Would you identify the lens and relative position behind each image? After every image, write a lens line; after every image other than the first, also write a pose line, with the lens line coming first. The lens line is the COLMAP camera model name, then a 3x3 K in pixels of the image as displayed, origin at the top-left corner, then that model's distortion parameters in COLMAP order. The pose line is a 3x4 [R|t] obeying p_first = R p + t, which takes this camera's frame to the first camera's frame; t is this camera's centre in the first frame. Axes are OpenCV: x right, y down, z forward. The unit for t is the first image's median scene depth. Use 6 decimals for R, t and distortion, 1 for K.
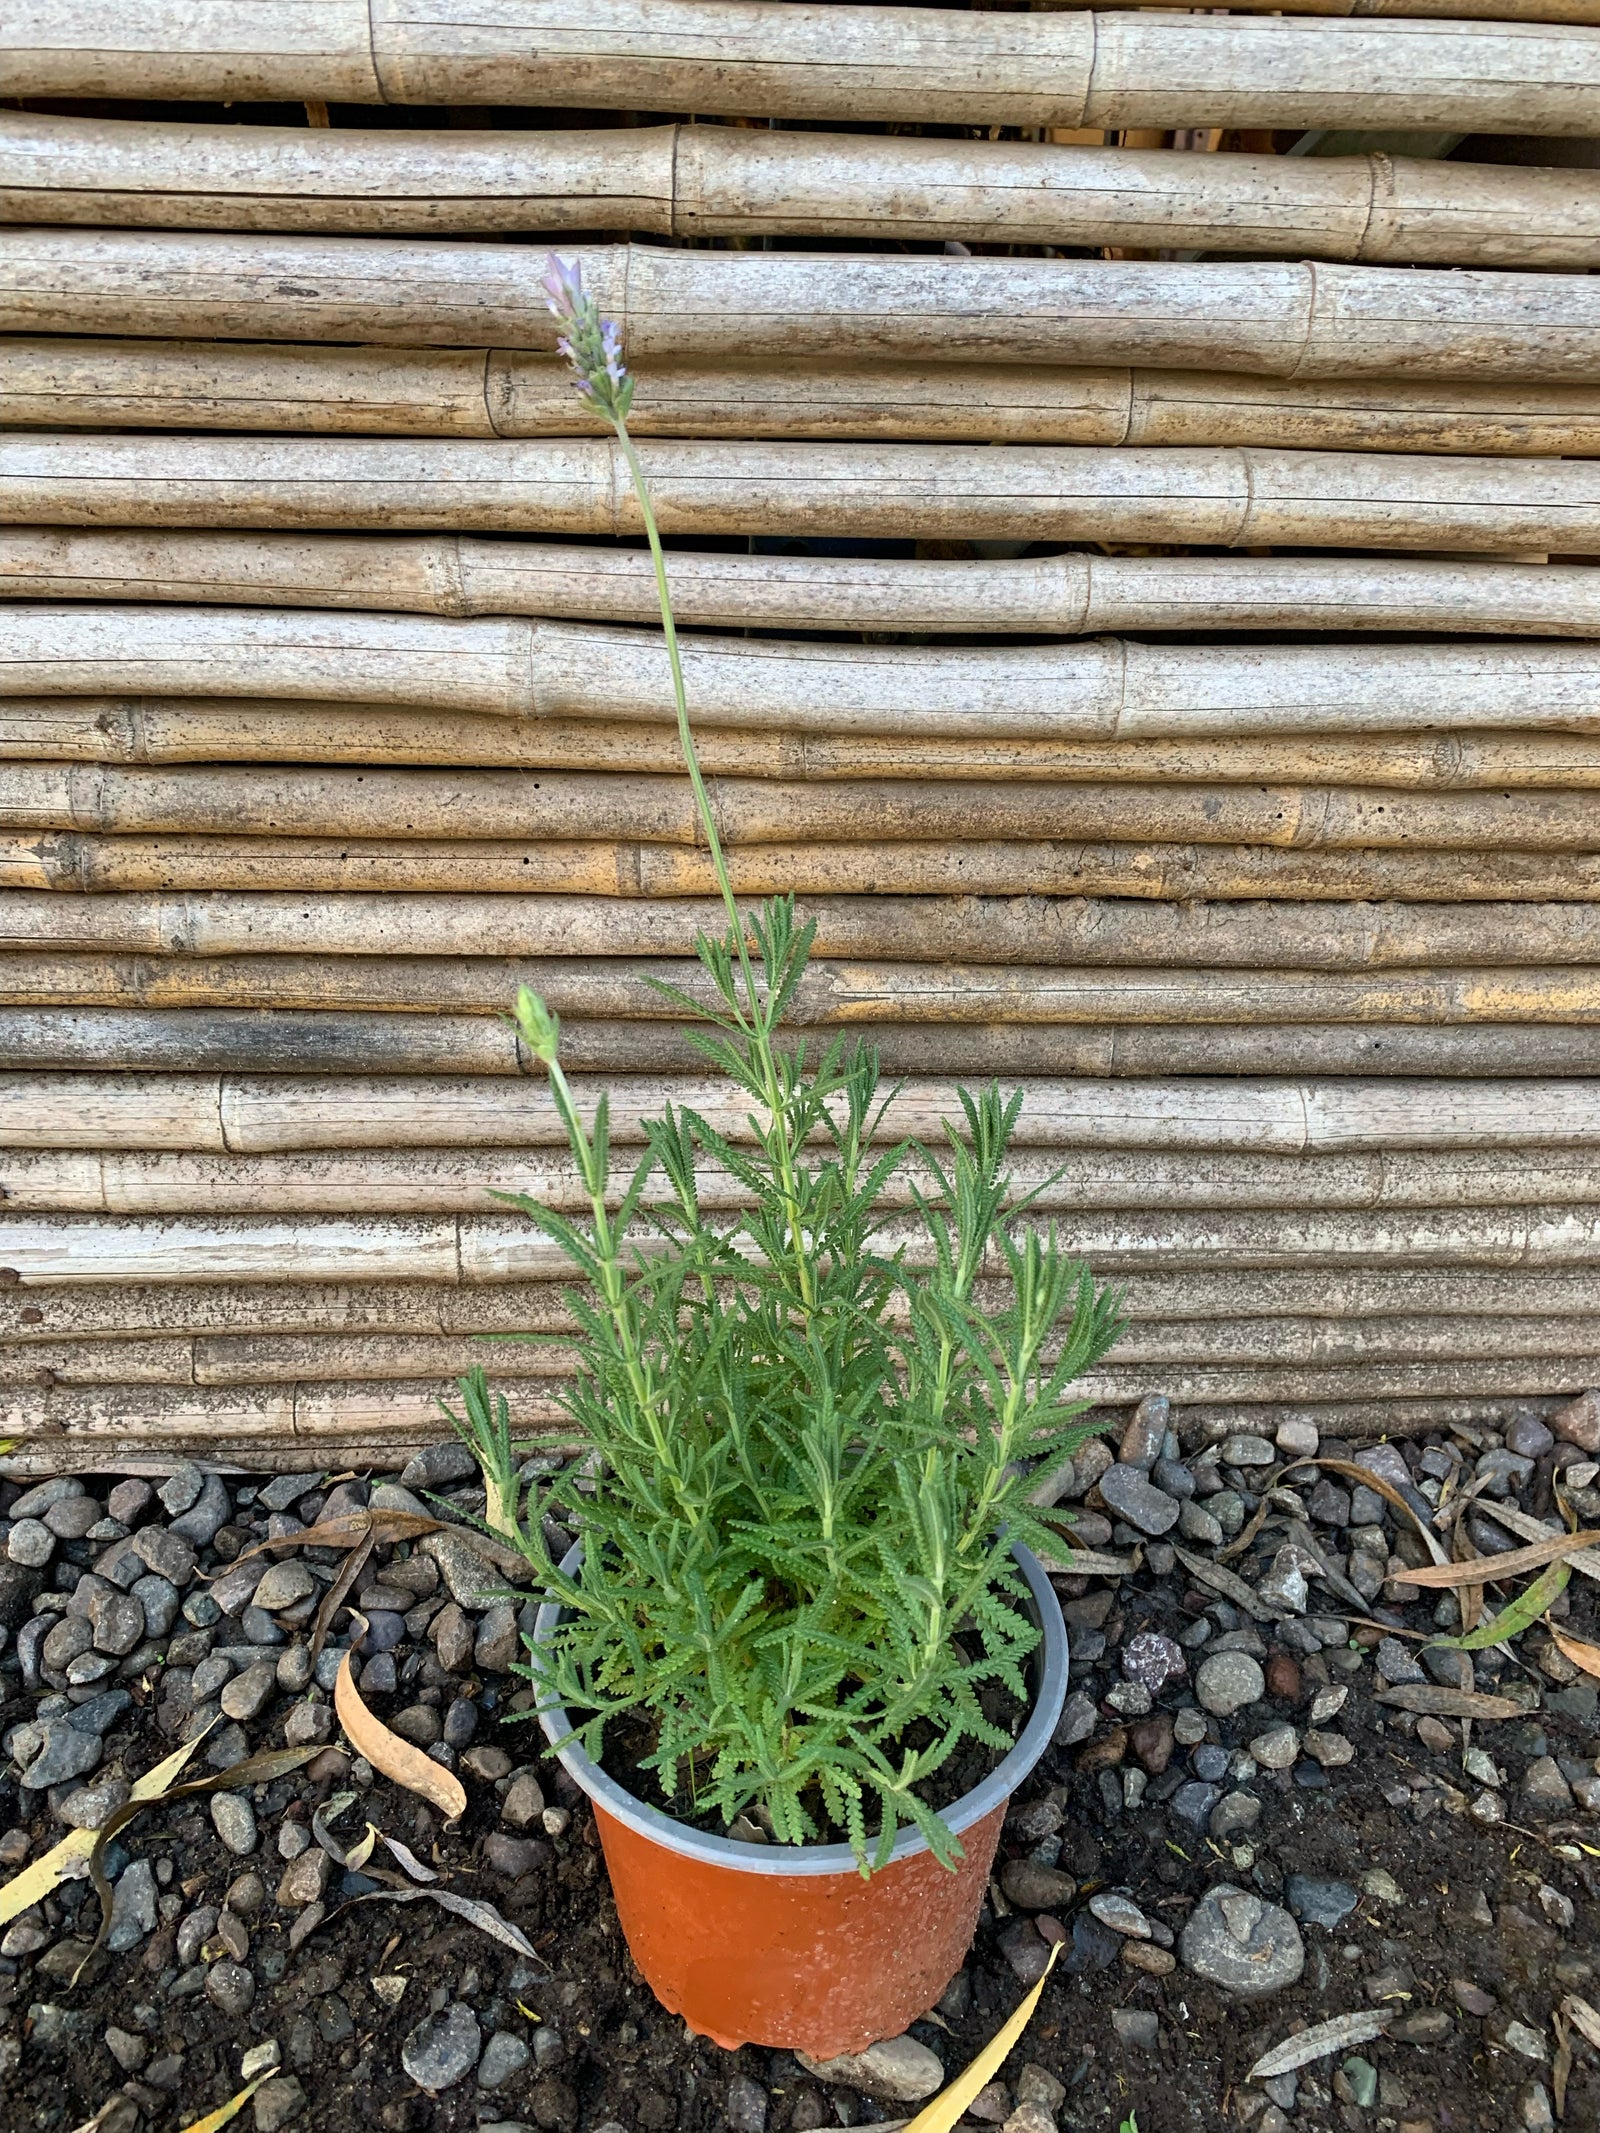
lens RADIAL K [[1610.1, 0, 801.5], [0, 1610.1, 1061.0], [0, 0, 1]] dist [0.002563, 0.003397]
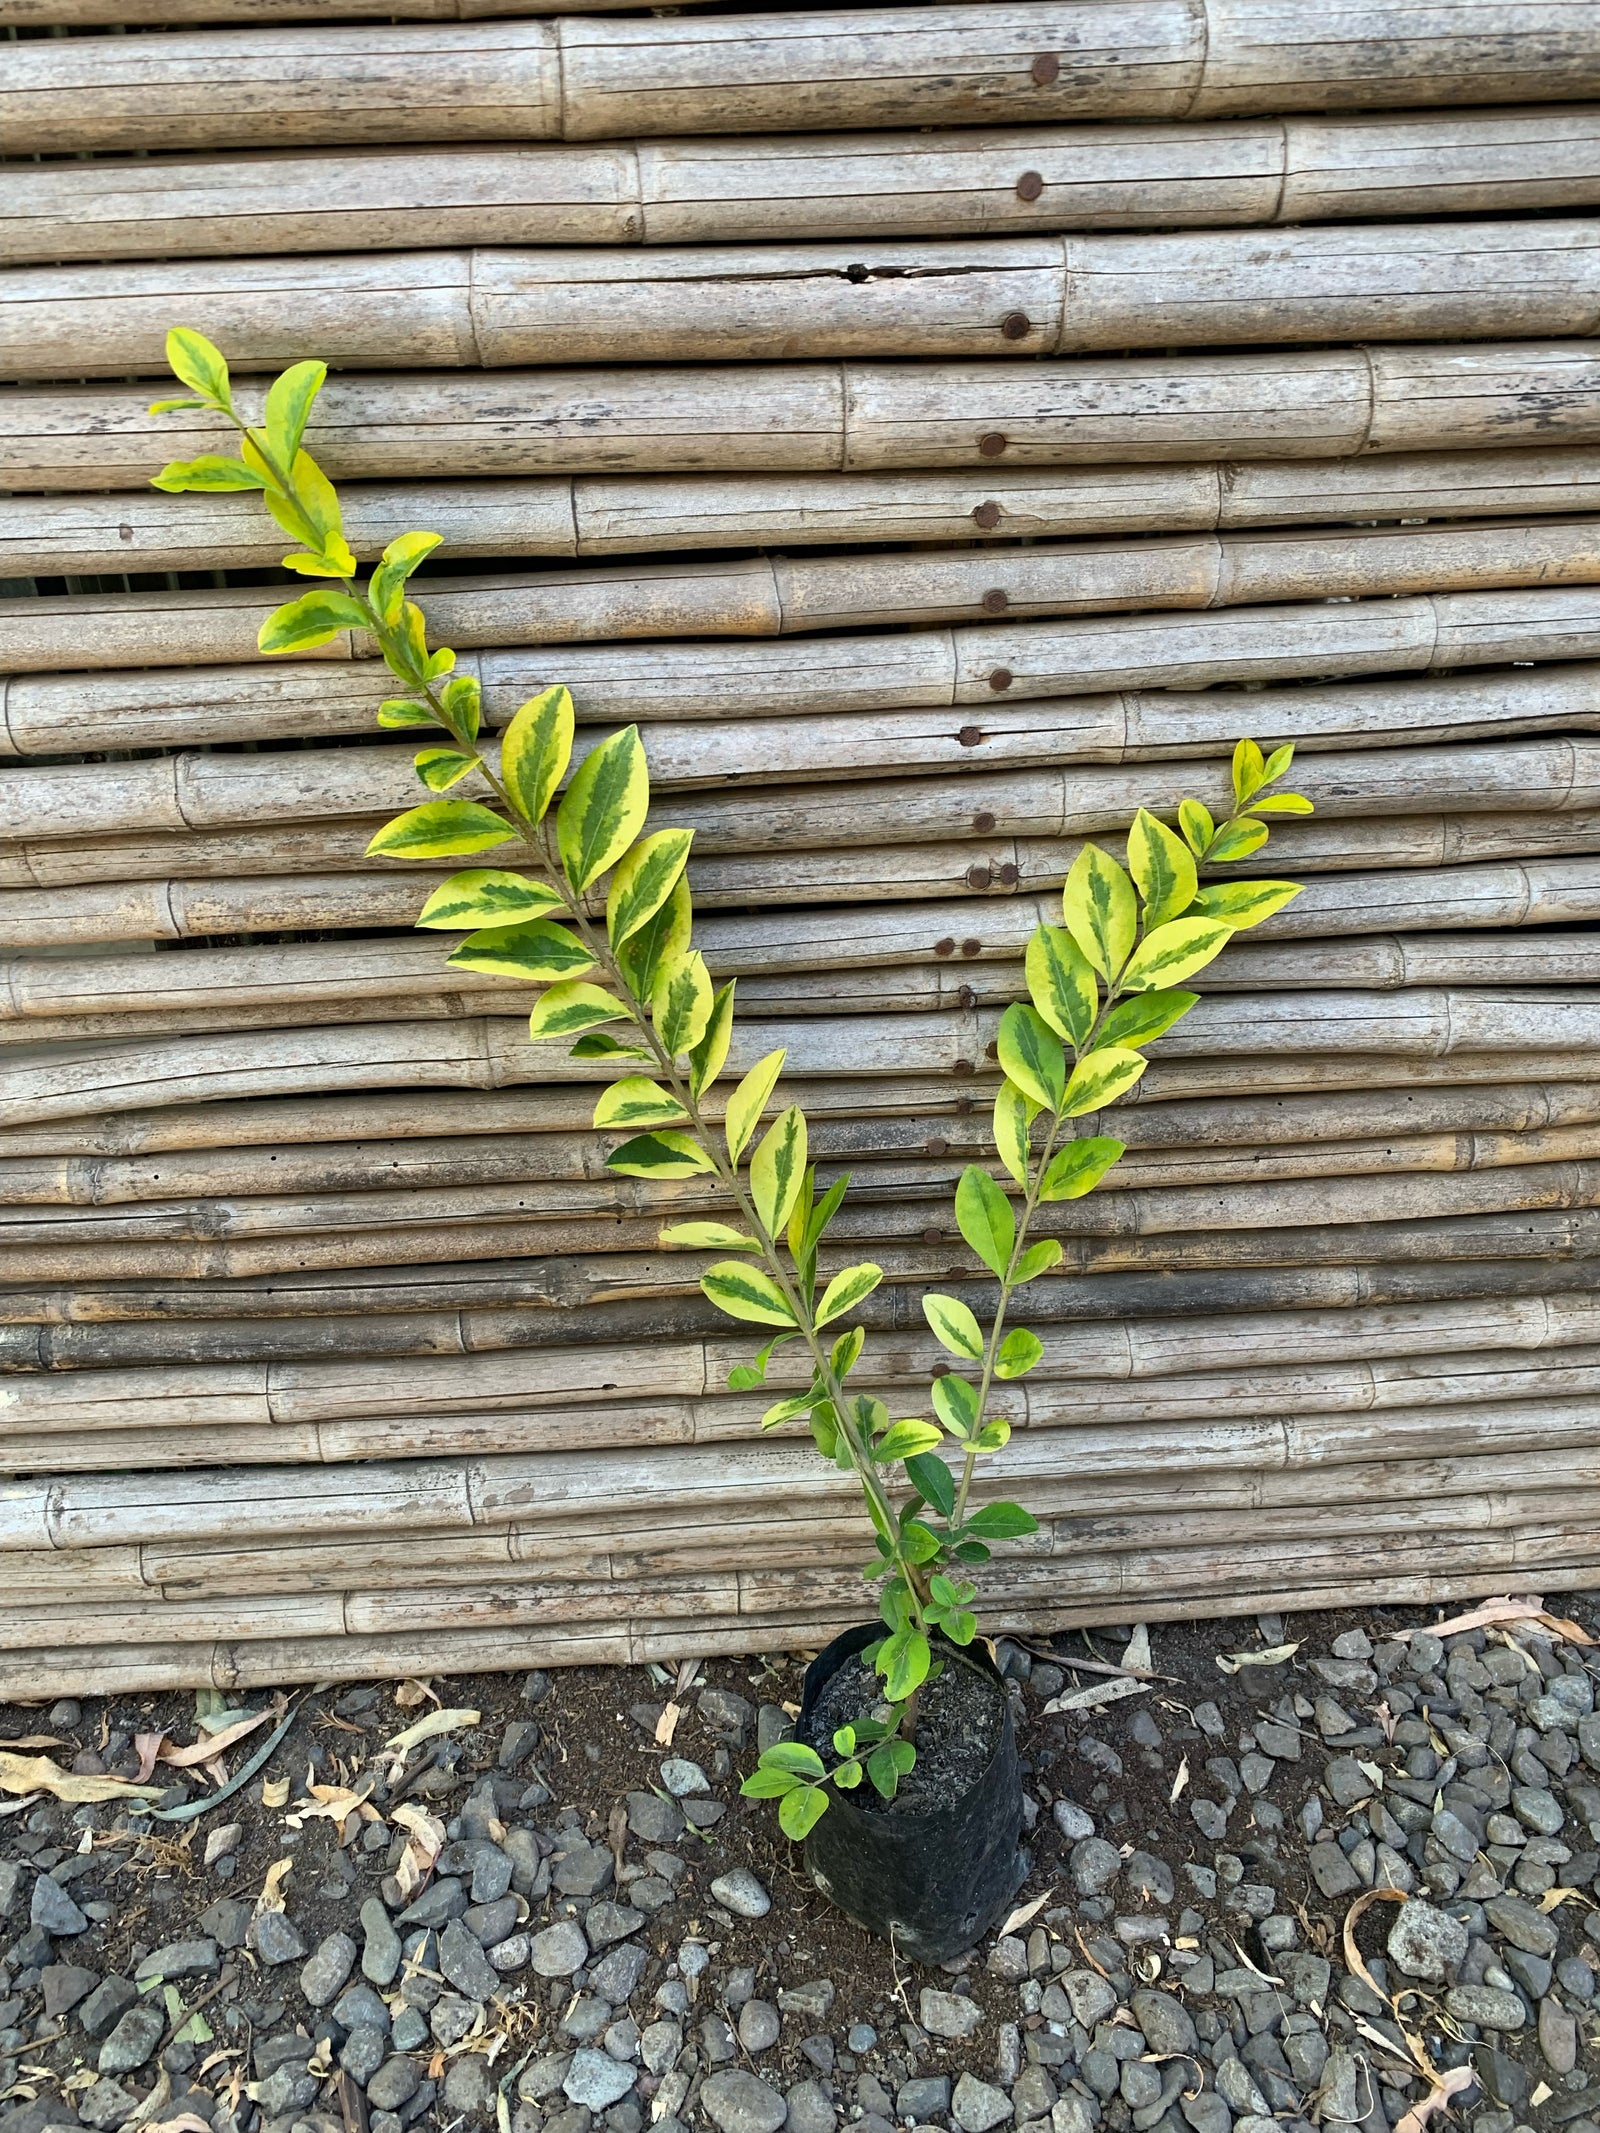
lens RADIAL K [[1610.1, 0, 801.5], [0, 1610.1, 1061.0], [0, 0, 1]] dist [0.002563, 0.003397]
pose [[0.997437, -0.056814, -0.043502, -0.646750], [0.054963, 0.997579, -0.042611, -0.185732], [0.045817, 0.040111, 0.998144, -0.364703]]
